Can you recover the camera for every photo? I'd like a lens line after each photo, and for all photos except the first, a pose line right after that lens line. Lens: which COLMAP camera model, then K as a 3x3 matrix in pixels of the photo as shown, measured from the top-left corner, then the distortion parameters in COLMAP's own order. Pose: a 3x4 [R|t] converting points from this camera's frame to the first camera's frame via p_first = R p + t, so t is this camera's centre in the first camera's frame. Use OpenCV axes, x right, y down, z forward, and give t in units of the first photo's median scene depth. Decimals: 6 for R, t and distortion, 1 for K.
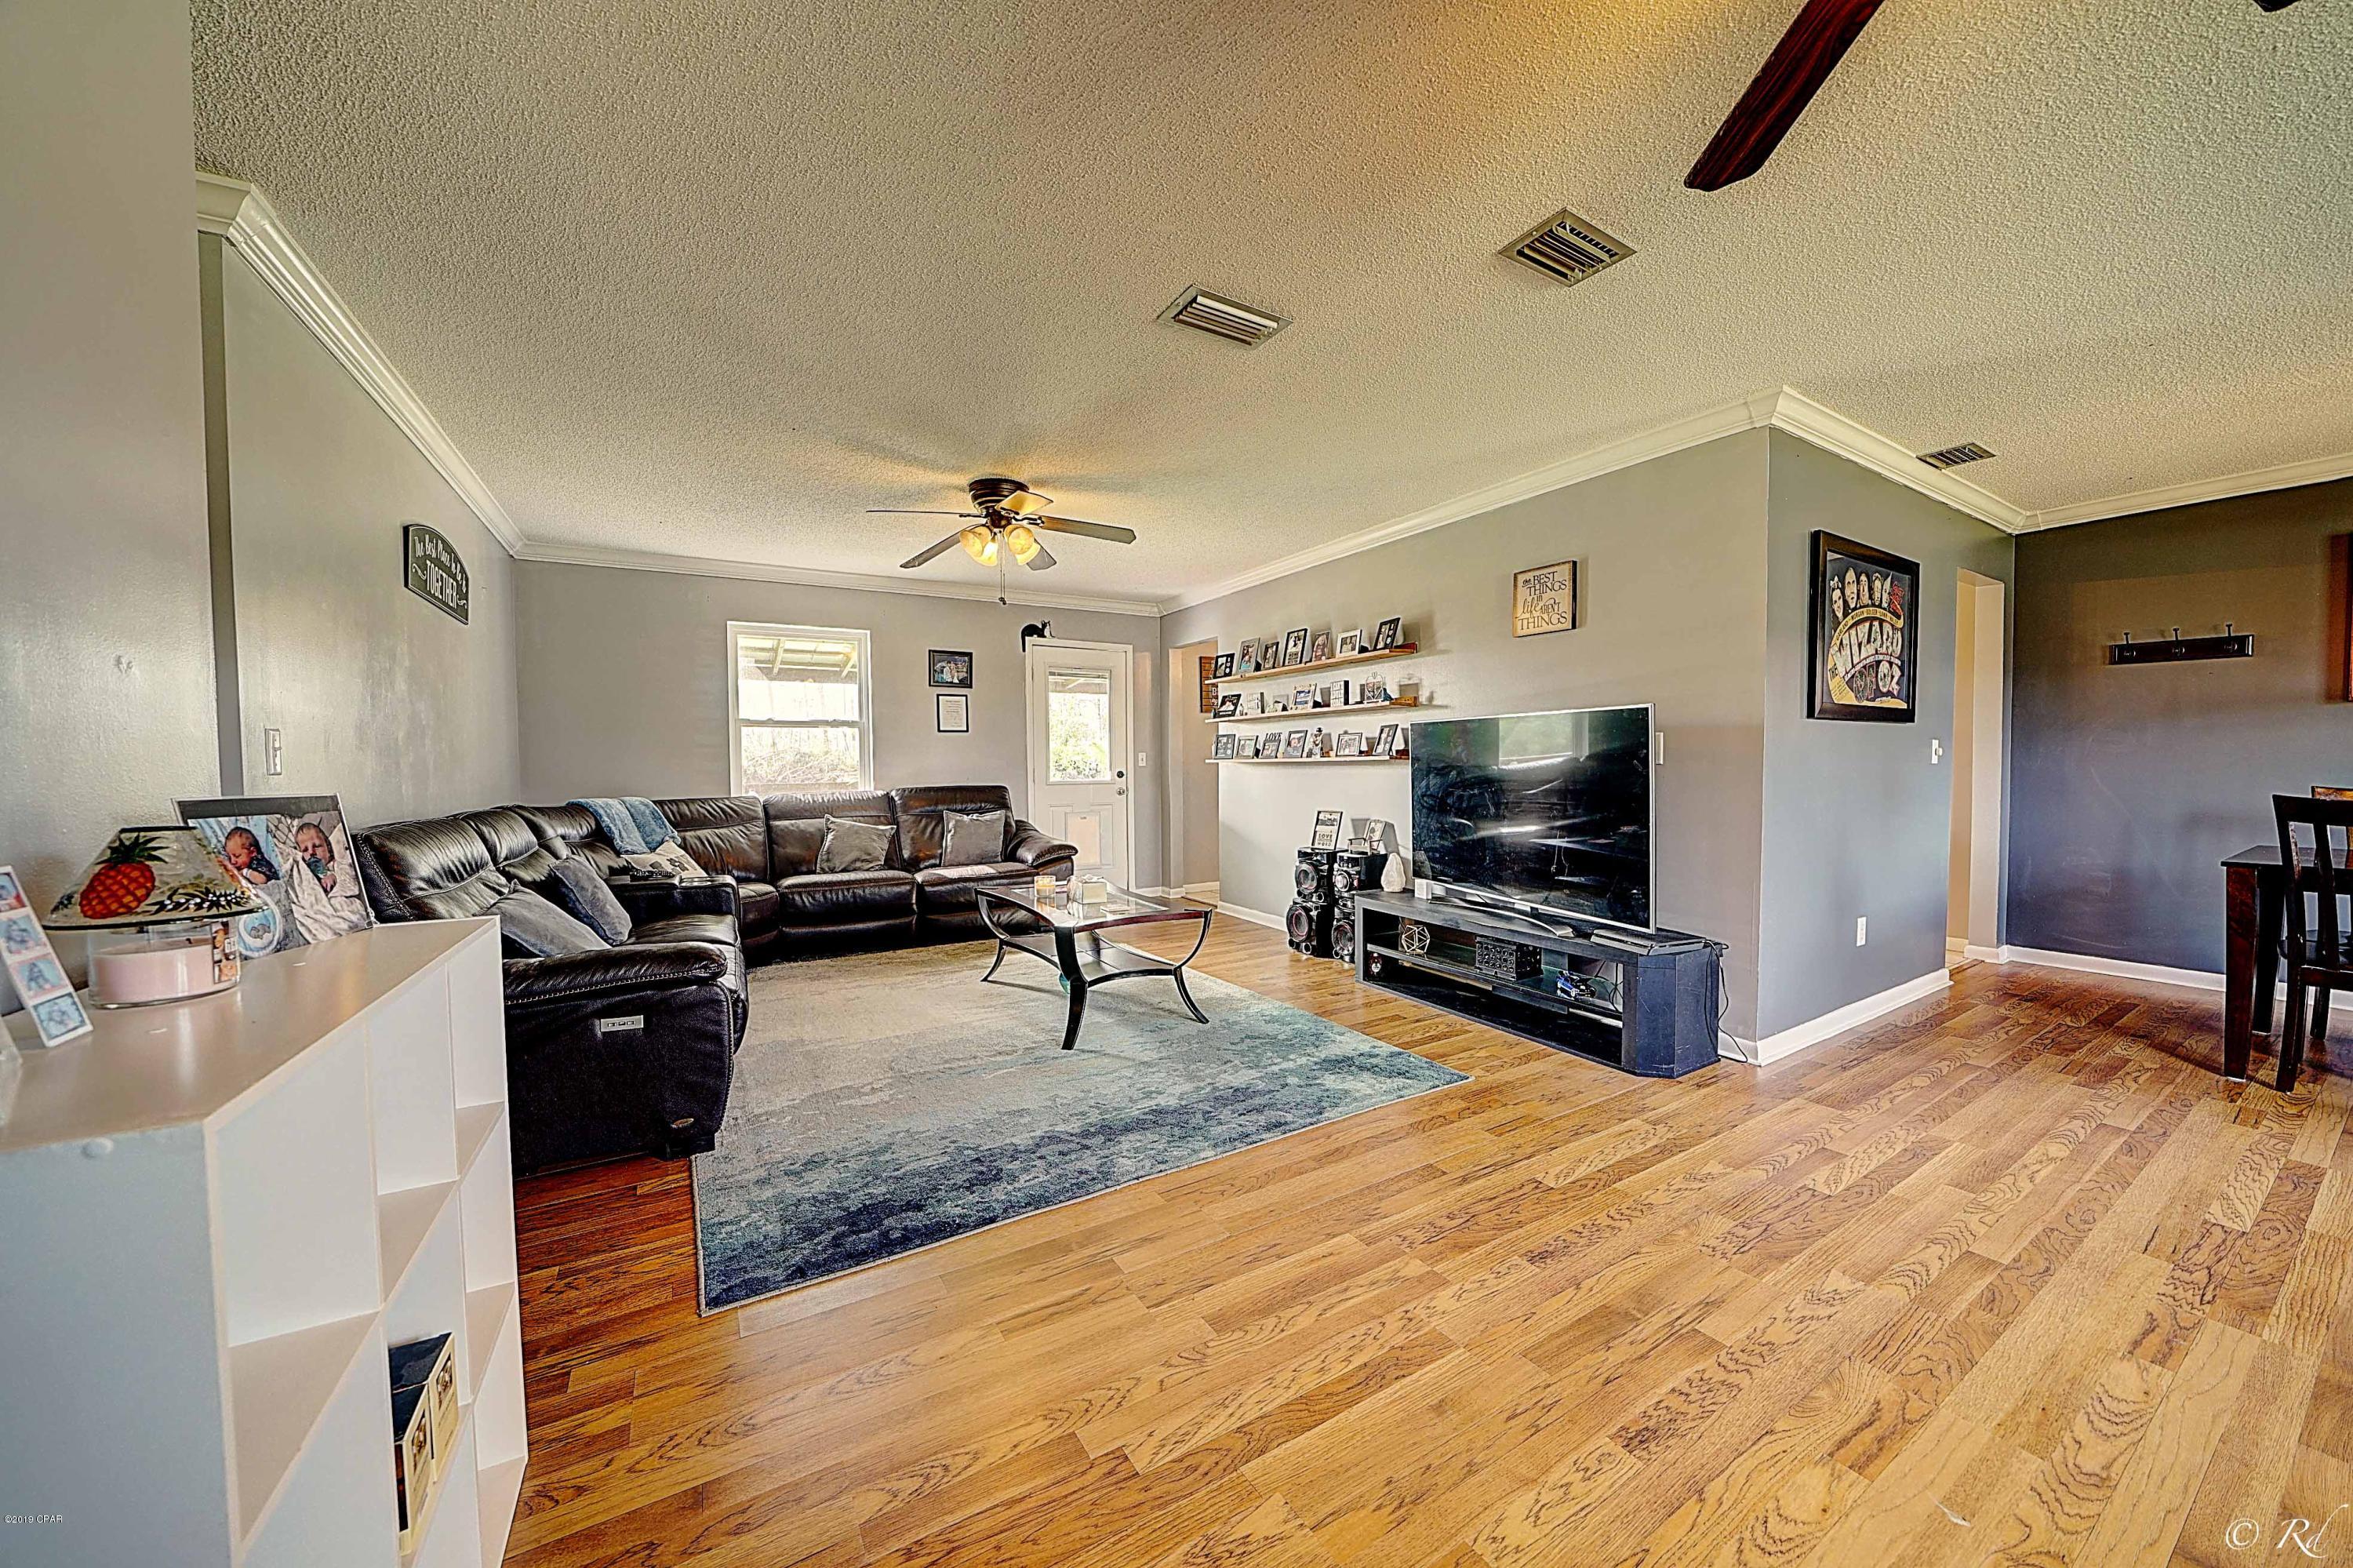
lens RADIAL K [[813.7, 0, 1175.0], [0, 813.7, 787.4], [0, 0, 1]] dist [-0.025256, 0.002731]
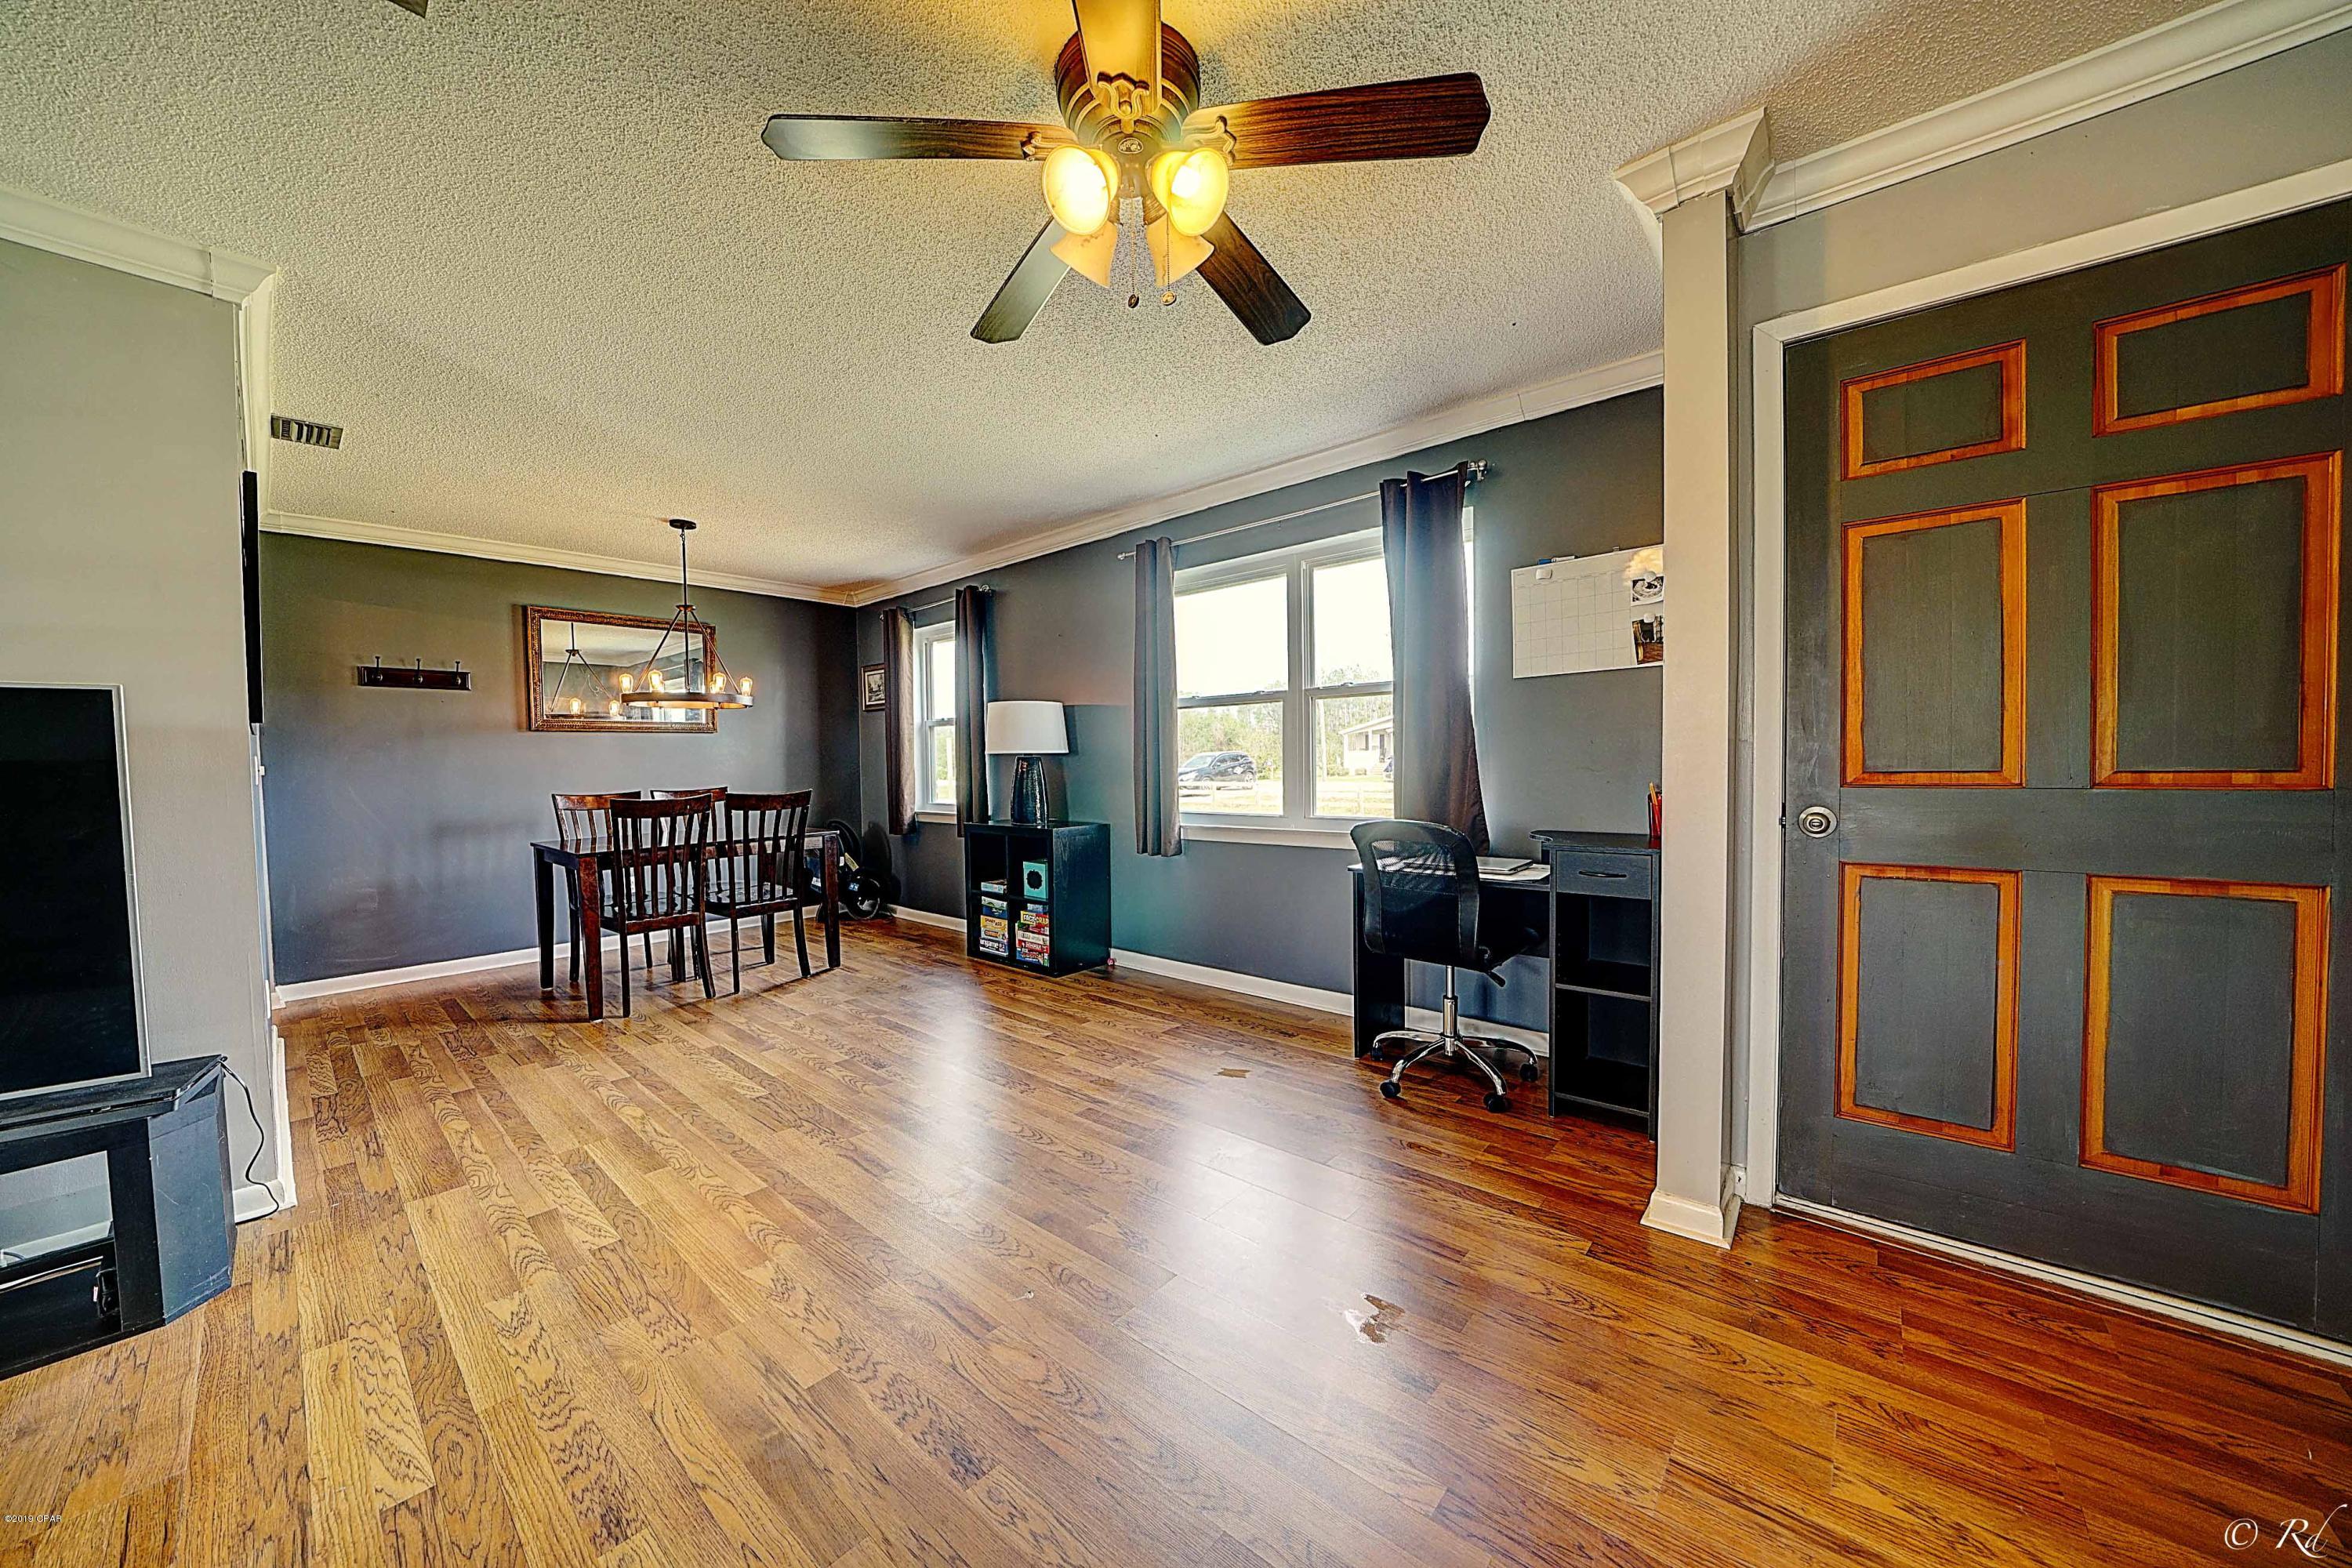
lens RADIAL K [[813.4, 0, 1176.1], [0, 813.4, 788.6], [0, 0, 1]] dist [-0.025256, 0.002731]
pose [[-0.318777, -0.020577, 0.947606, -0.181921], [0.050282, 0.997989, 0.038586, -0.012043], [-0.946495, 0.059948, -0.317101, 0.458662]]
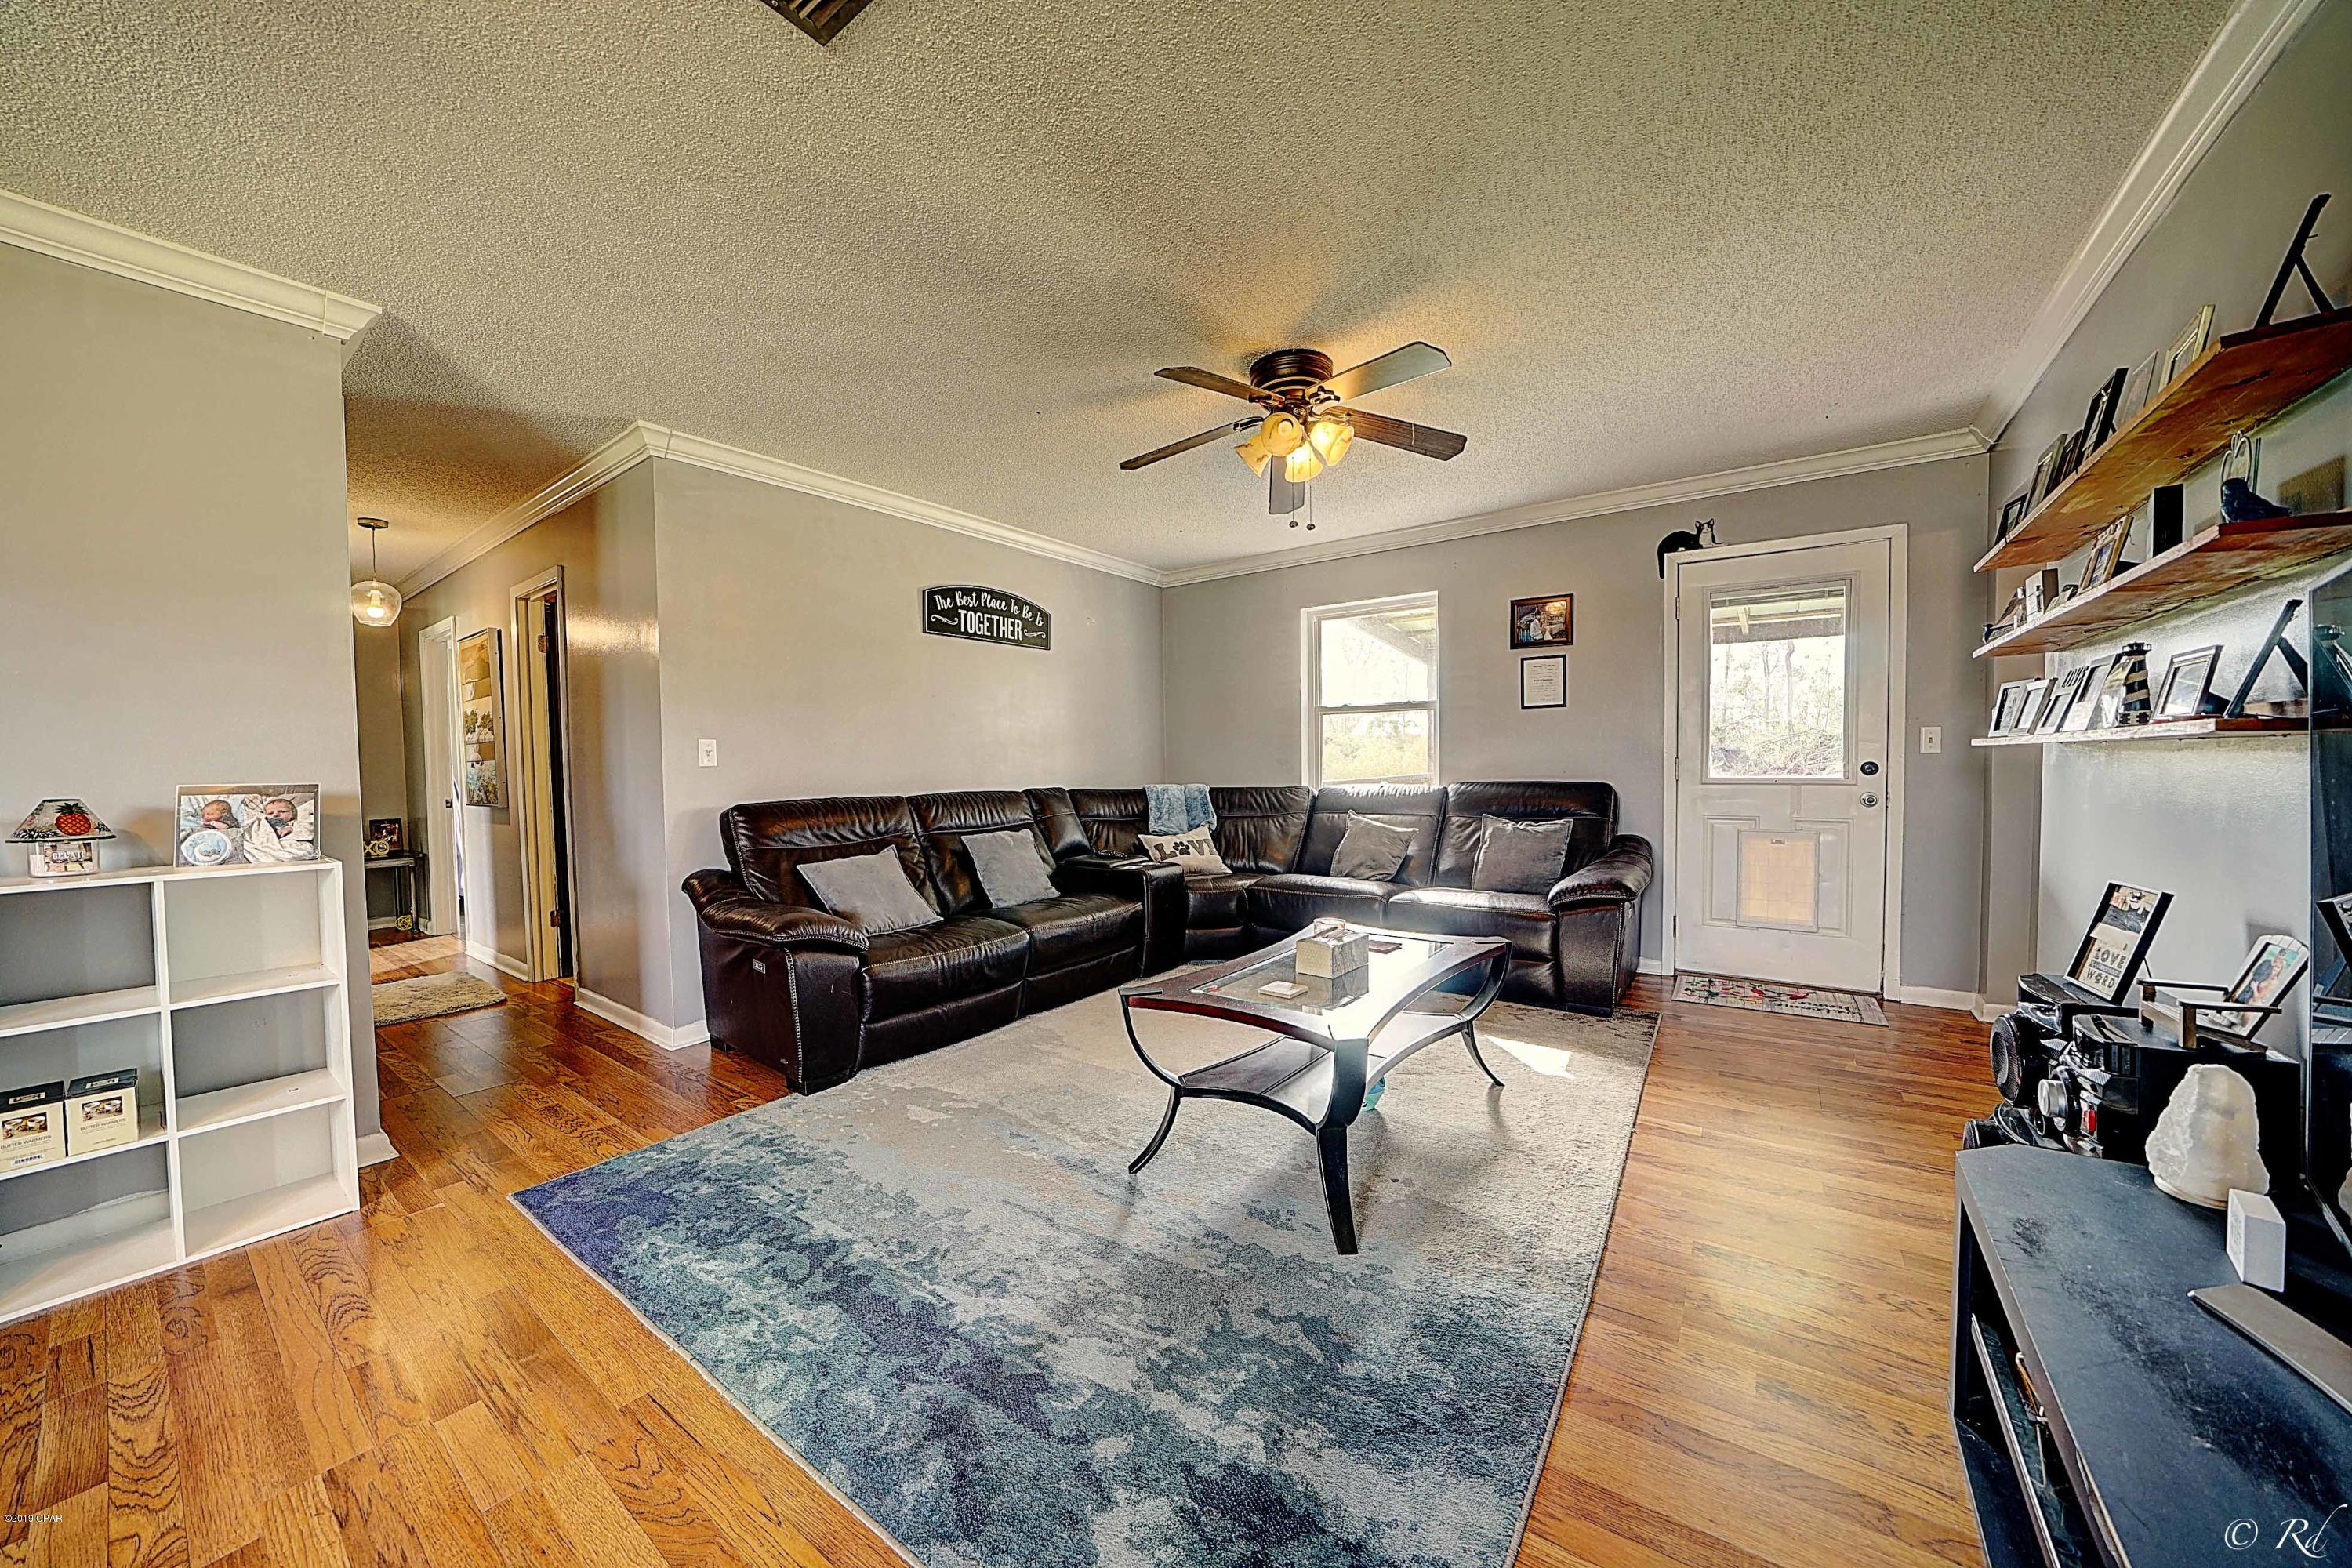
lens RADIAL K [[813.4, 0, 1178.6], [0, 813.4, 793.5], [0, 0, 1]] dist [-0.025256, 0.002731]
pose [[0.396708, 0.040285, -0.917060, 0.544827], [-0.015737, 0.999188, 0.037085, -0.026170], [0.917810, -0.000280, 0.397020, 0.828193]]
